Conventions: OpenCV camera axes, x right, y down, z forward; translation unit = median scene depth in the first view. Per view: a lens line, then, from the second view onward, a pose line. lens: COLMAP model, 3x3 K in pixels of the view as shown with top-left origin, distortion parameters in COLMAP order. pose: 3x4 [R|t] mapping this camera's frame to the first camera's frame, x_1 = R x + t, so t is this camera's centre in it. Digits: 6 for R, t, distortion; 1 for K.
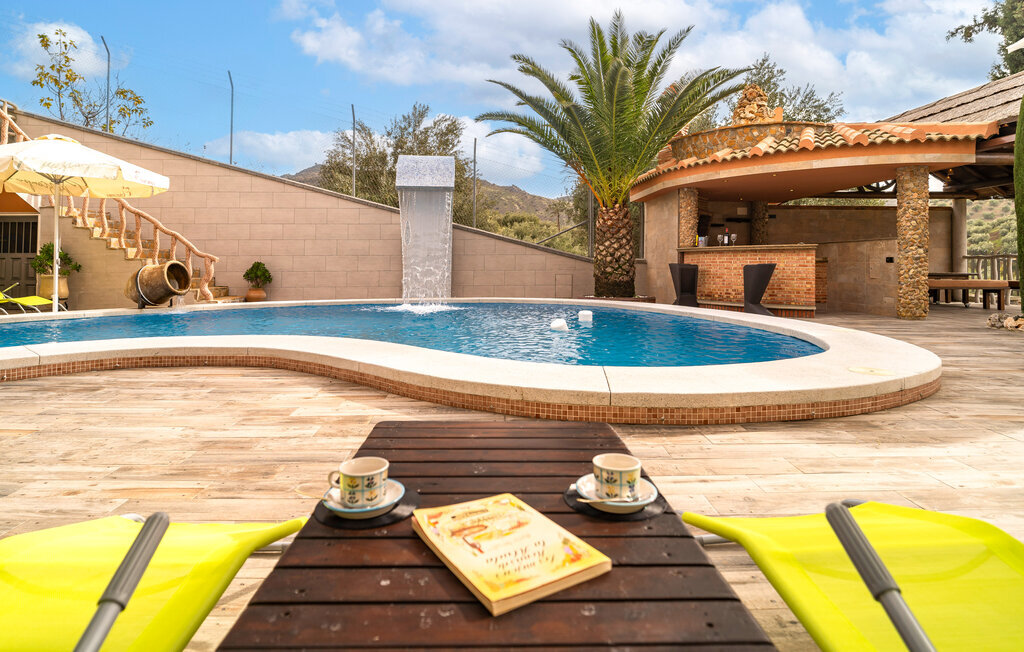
lens RADIAL K [[535.6, 0, 540.2], [0, 535.6, 259.9], [0, 0, 1]] dist [-0.006310, -0.000490]
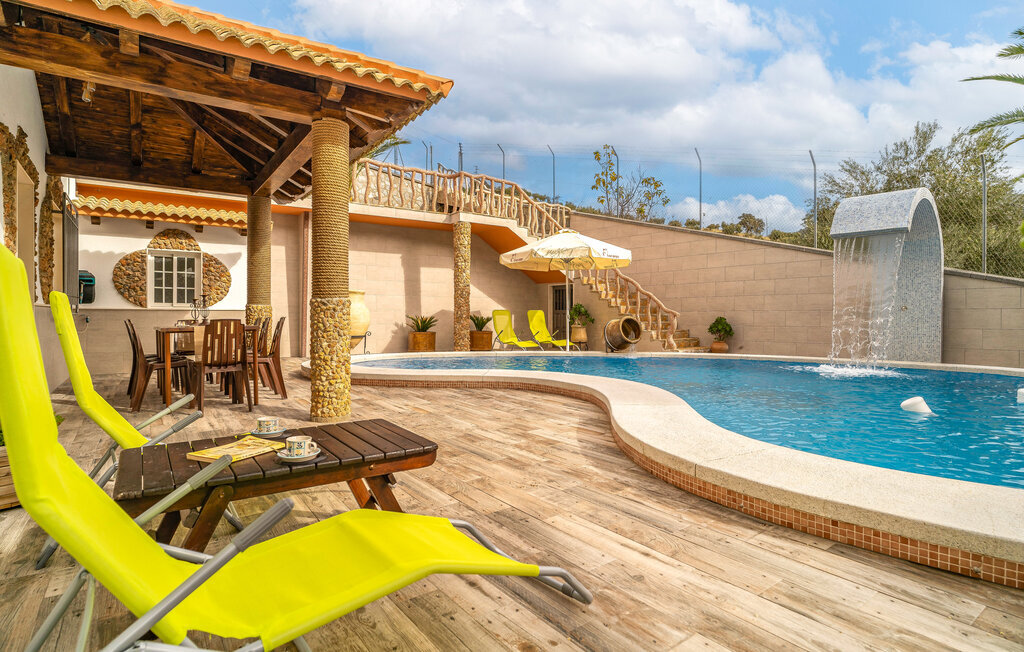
lens RADIAL K [[535.6, 0, 511.4], [0, 535.6, 317.6], [0, 0, 1]] dist [-0.006310, -0.000490]
pose [[0.567651, 0.007068, -0.823239, 0.132679], [0.000538, 0.999960, 0.008957, -0.004717], [0.823269, -0.005528, 0.567624, 0.031316]]
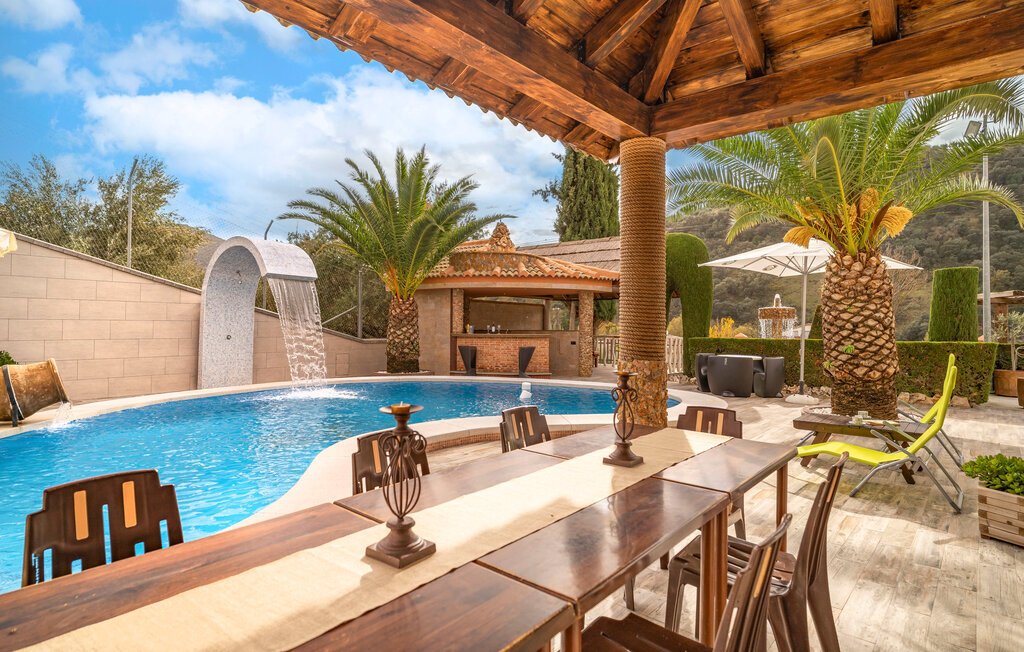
lens RADIAL K [[535.6, 0, 512.6], [0, 535.6, 326.2], [0, 0, 1]] dist [-0.006310, -0.000490]
pose [[0.661654, 0.010714, 0.749733, -0.632753], [-0.015459, 0.999880, -0.000646, -0.040969], [-0.749650, -0.011163, 0.661740, 0.003030]]
